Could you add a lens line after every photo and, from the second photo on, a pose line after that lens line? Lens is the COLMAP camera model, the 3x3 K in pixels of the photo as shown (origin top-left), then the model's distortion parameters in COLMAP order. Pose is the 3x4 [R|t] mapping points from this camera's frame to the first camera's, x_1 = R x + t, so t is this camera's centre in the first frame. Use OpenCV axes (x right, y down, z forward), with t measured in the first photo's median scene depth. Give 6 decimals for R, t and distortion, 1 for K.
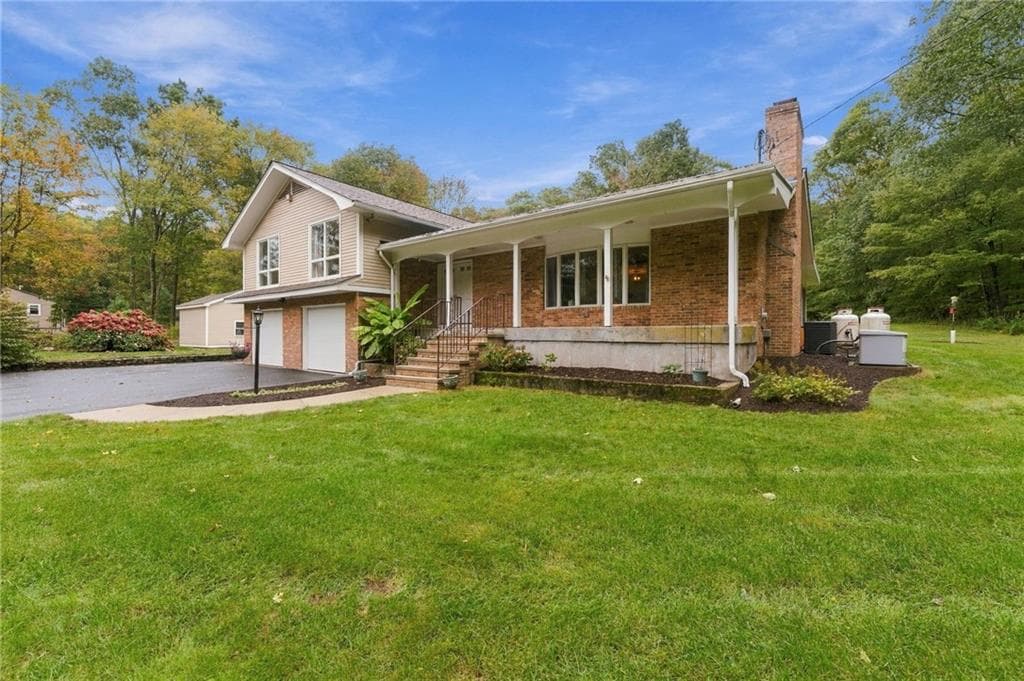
lens RADIAL K [[412.8, 0, 506.0], [0, 412.8, 343.1], [0, 0, 1]] dist [0.001334, 0.000179]
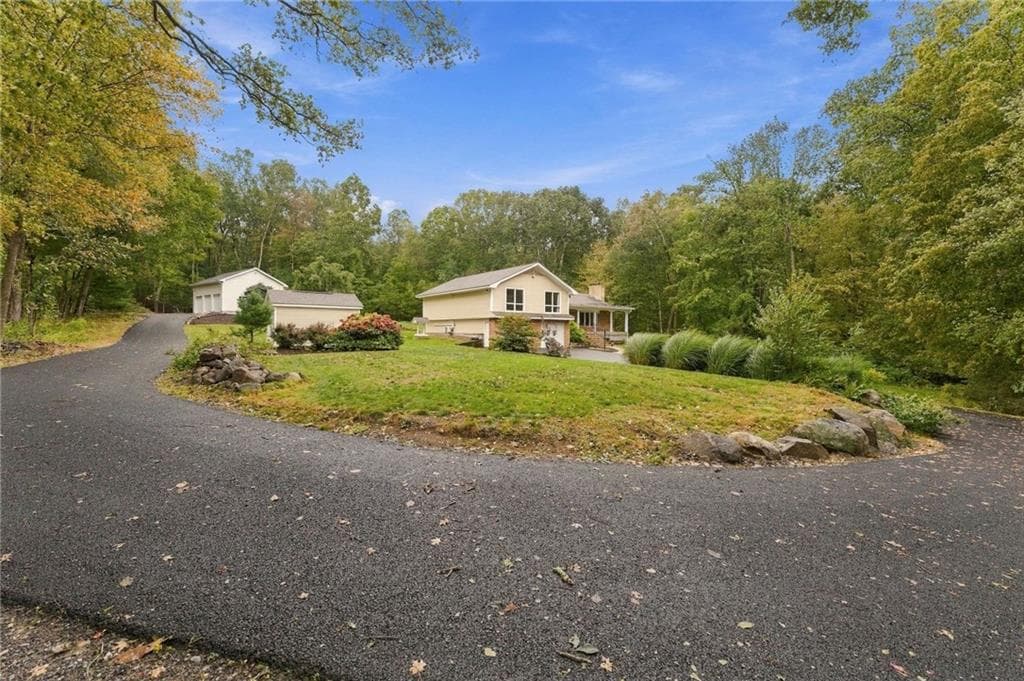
lens RADIAL K [[428.7, 0, 516.6], [0, 428.7, 334.5], [0, 0, 1]] dist [0.001379, 0.000103]
pose [[0.247896, -0.017582, 0.968627, -4.280133], [0.004681, 0.999845, 0.016951, -0.087068], [-0.968775, 0.000332, 0.247940, 0.704536]]
